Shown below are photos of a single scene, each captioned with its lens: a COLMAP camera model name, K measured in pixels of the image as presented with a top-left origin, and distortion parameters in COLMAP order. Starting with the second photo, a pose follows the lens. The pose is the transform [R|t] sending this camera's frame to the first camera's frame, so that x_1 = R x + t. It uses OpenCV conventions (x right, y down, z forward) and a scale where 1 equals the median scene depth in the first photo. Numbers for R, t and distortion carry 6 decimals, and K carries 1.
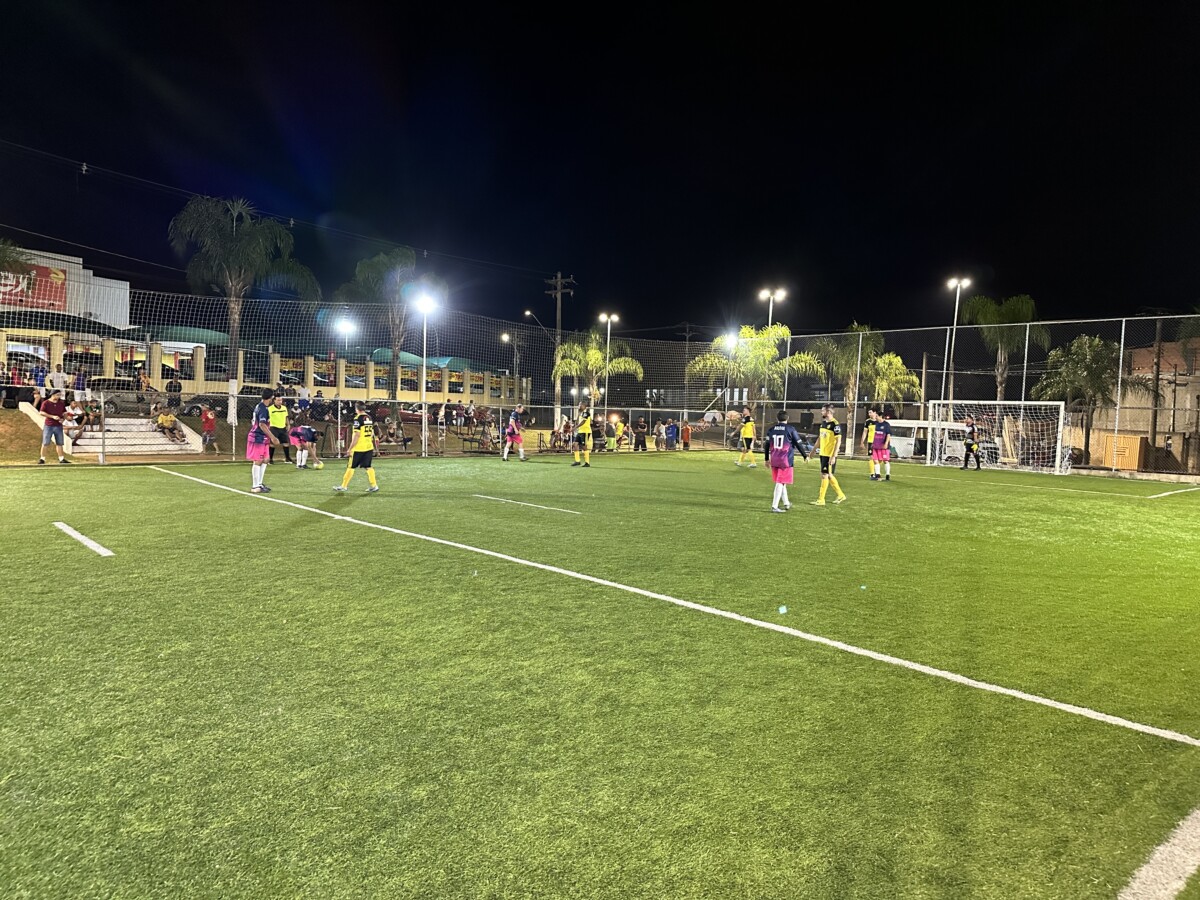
lens RADIAL K [[831.7, 0, 602.5], [0, 831.7, 451.6], [0, 0, 1]] dist [0.066707, -0.075570]
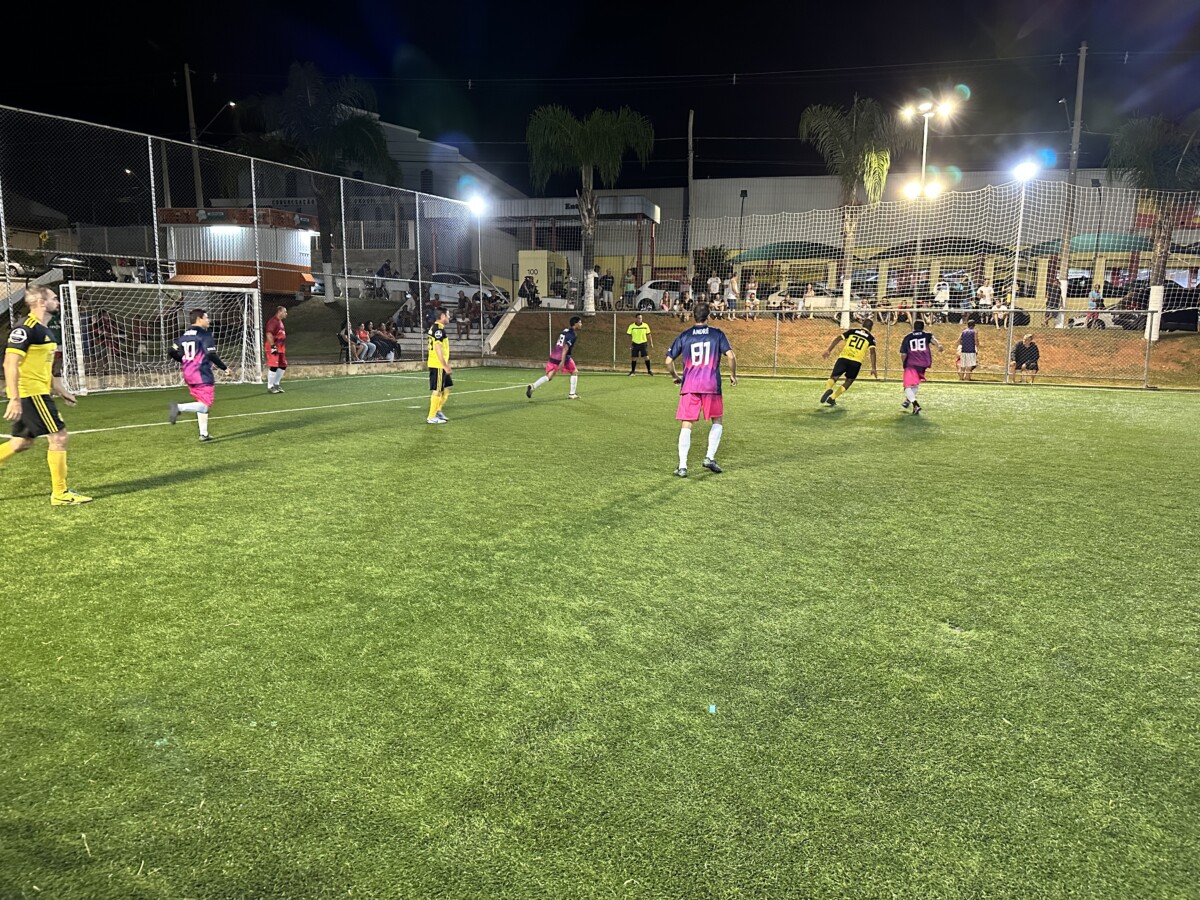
lens RADIAL K [[831.7, 0, 599.1], [0, 831.7, 453.7], [0, 0, 1]] dist [0.066707, -0.075570]
pose [[0.315628, 0.126867, -0.940363, 0.010183], [-0.046947, 0.991896, 0.118062, 0.003548], [0.947721, 0.006883, 0.319026, 0.007936]]
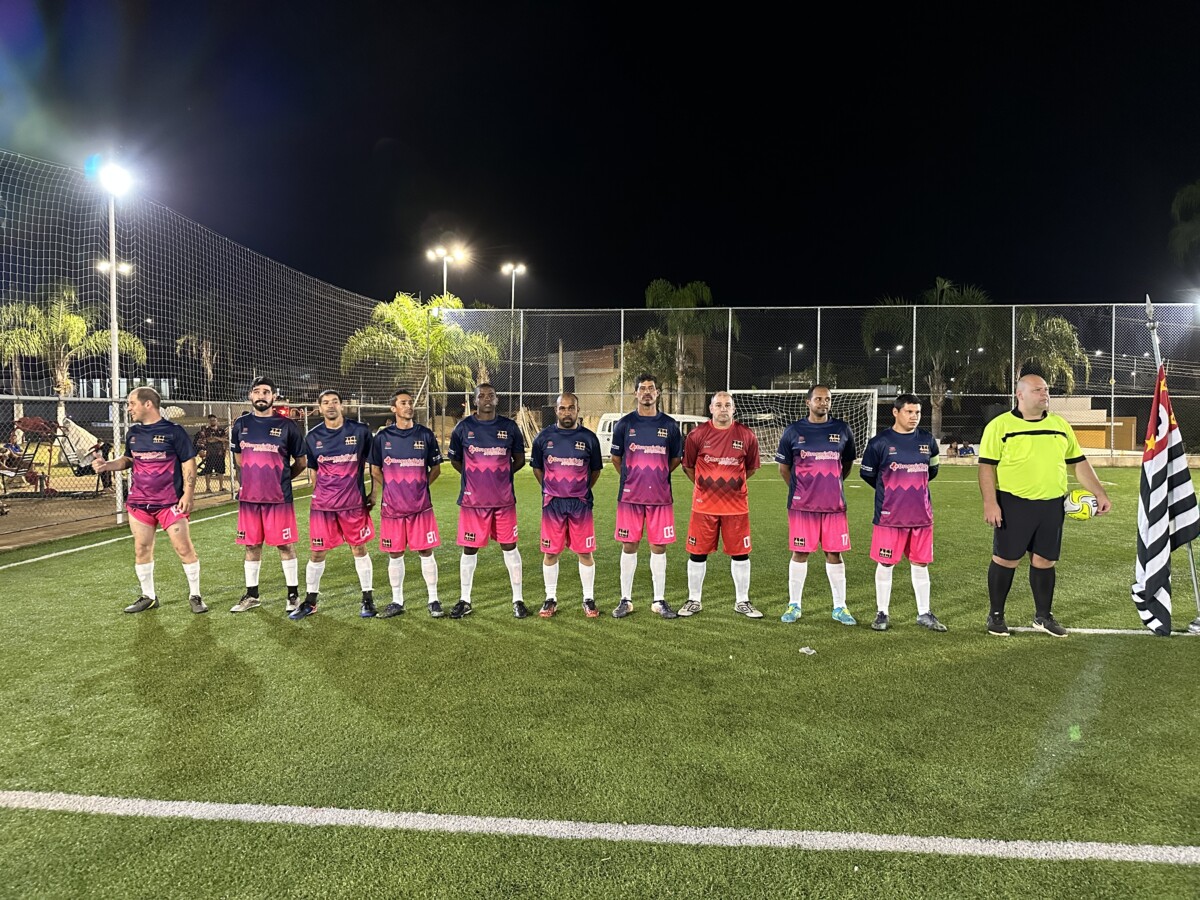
lens RADIAL K [[831.7, 0, 591.0], [0, 831.7, 439.1], [0, 0, 1]] dist [0.066707, -0.075570]
pose [[0.730632, -0.047486, 0.681118, -0.231707], [0.051026, 0.998586, 0.014883, -0.022514], [-0.680862, 0.023881, 0.732022, 0.348022]]
